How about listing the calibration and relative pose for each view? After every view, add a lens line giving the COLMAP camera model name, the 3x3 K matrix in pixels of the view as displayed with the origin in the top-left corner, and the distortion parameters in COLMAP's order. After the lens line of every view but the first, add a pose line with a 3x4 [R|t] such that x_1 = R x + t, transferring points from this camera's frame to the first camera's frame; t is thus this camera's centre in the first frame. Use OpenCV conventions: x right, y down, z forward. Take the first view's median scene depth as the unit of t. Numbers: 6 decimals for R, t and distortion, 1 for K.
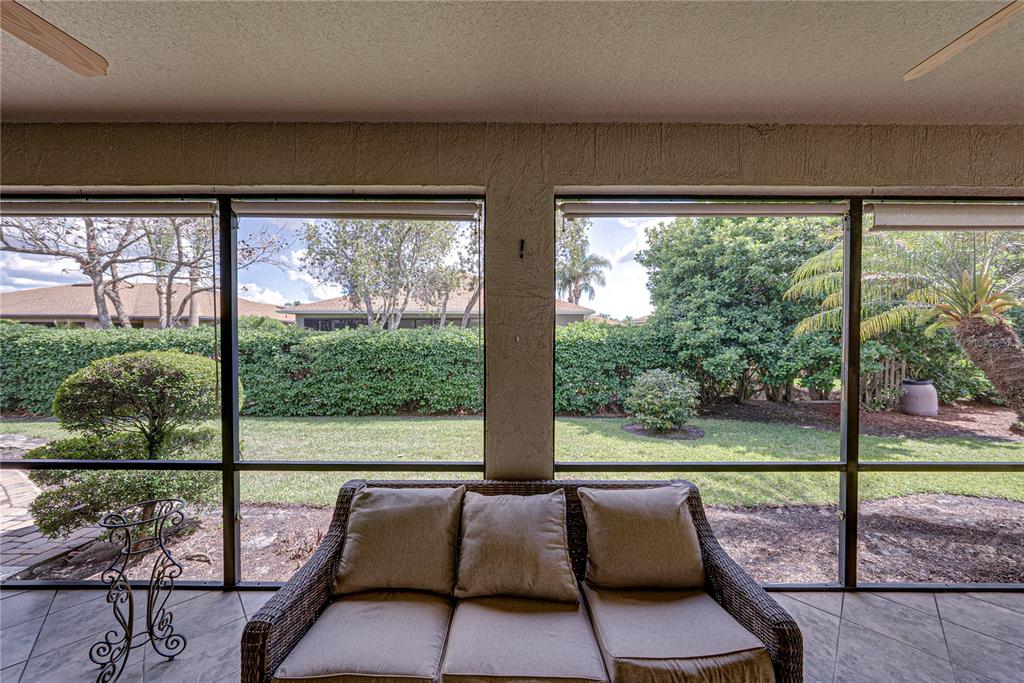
lens RADIAL K [[355.1, 0, 517.6], [0, 355.1, 338.2], [0, 0, 1]] dist [-0.003503, 0.000768]
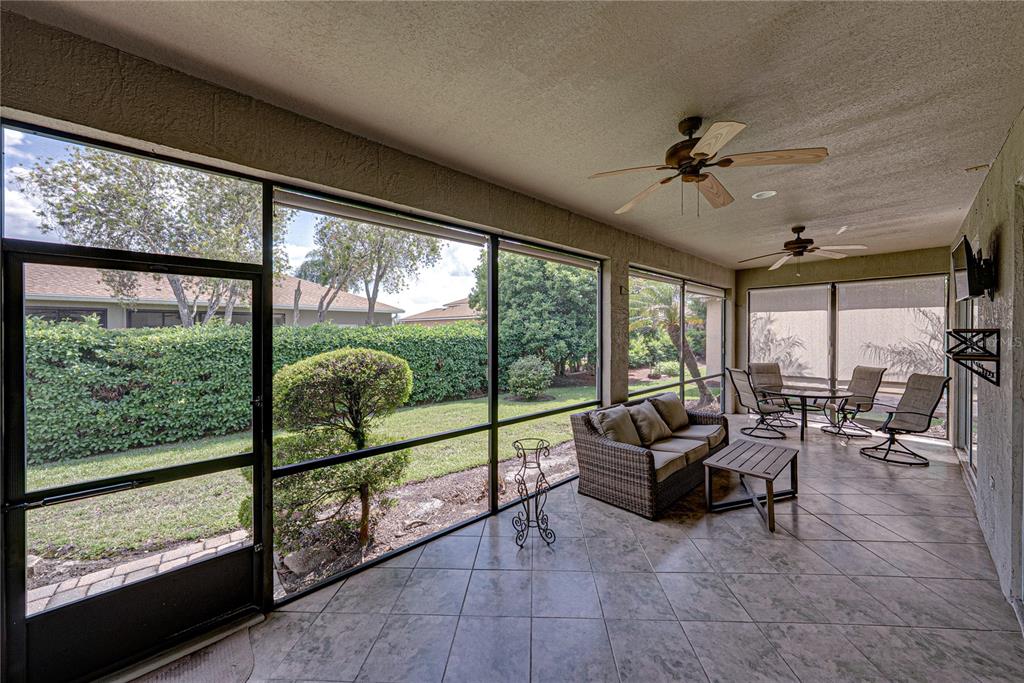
lens RADIAL K [[355.1, 0, 516.4], [0, 355.1, 333.1], [0, 0, 1]] dist [-0.003503, 0.000768]
pose [[0.741512, -0.003662, 0.670930, -0.600783], [0.009086, 0.999948, -0.004583, 0.000208], [-0.670878, 0.009495, 0.741507, -0.039182]]
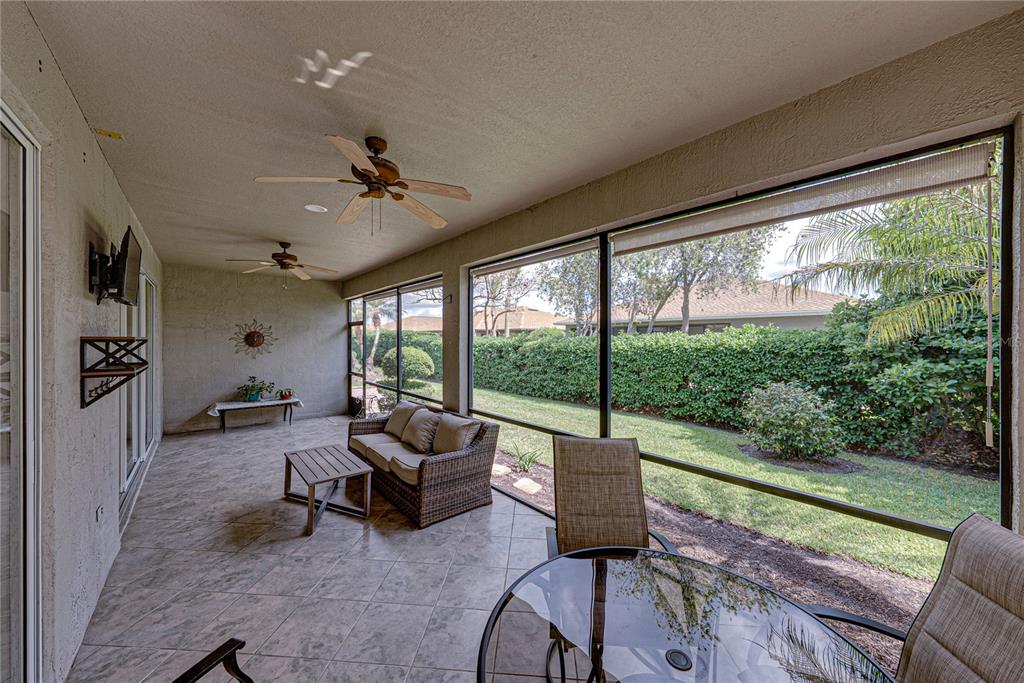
lens RADIAL K [[355.1, 0, 517.7], [0, 355.1, 339.9], [0, 0, 1]] dist [-0.003503, 0.000768]
pose [[0.666247, -0.000093, -0.745731, 0.598966], [-0.010431, 0.999901, -0.009443, 0.000919], [0.745658, 0.014070, 0.666180, -0.026663]]
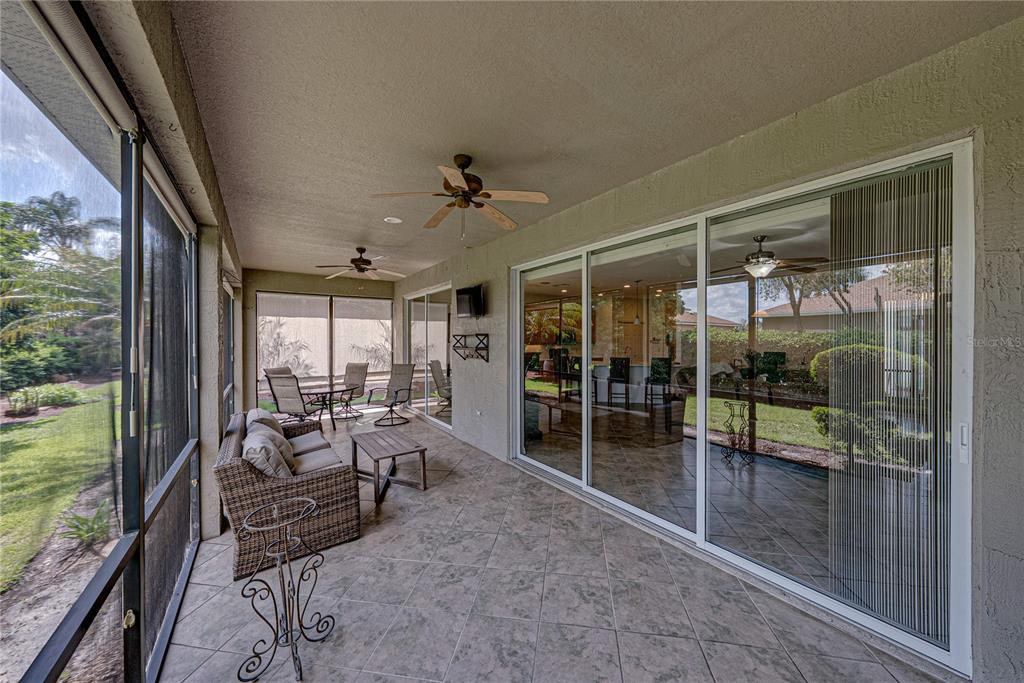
lens RADIAL K [[355.1, 0, 518.4], [0, 355.1, 339.9], [0, 0, 1]] dist [-0.003503, 0.000768]
pose [[-0.588695, -0.004792, 0.808341, -0.616435], [0.011491, 0.999832, 0.014296, 0.001721], [-0.808274, 0.017705, -0.588541, 0.284869]]
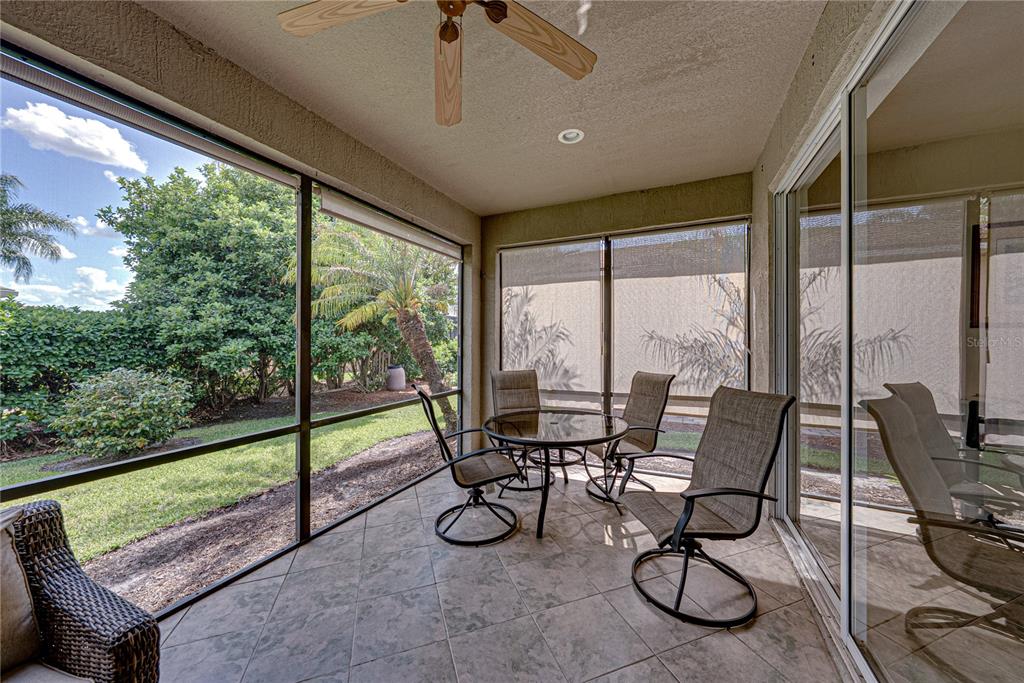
lens RADIAL K [[355.1, 0, 513.8], [0, 355.1, 338.9], [0, 0, 1]] dist [-0.003503, 0.000768]
pose [[0.424441, 0.004831, 0.905443, 0.085203], [0.010307, 0.999895, -0.010166, 0.041727], [-0.905397, 0.013647, 0.424346, -0.011537]]
